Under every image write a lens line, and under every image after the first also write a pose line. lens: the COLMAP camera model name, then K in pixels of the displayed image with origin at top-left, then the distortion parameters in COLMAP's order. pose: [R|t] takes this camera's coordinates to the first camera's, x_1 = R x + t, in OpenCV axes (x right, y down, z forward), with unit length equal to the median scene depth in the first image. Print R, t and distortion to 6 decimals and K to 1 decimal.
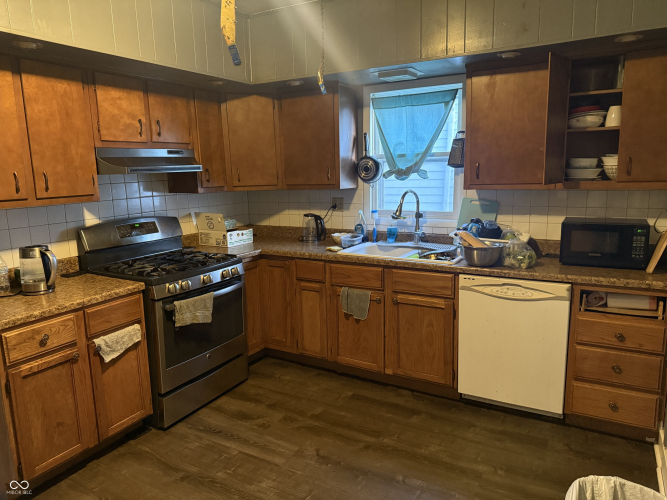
lens RADIAL K [[471.3, 0, 327.8], [0, 471.3, 251.0], [0, 0, 1]] dist [-0.001960, -0.015769]
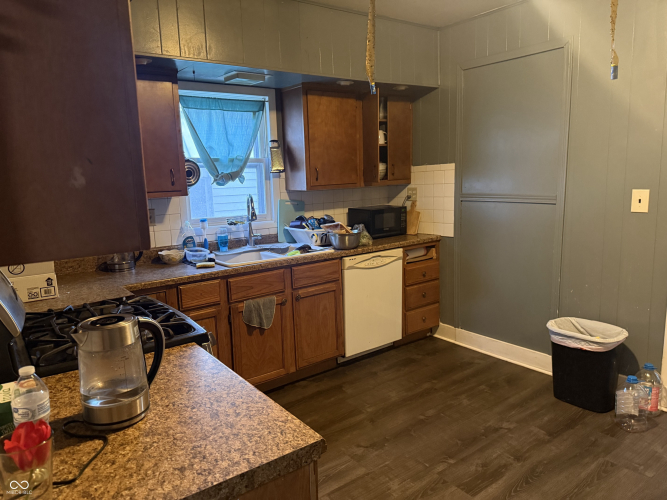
lens RADIAL K [[471.3, 0, 328.5], [0, 471.3, 248.4], [0, 0, 1]] dist [-0.001960, -0.015769]
pose [[0.376898, -0.130925, 0.916955, -0.749071], [0.182796, 0.981004, 0.064935, -0.053422], [-0.908038, 0.143142, 0.393671, 0.499697]]
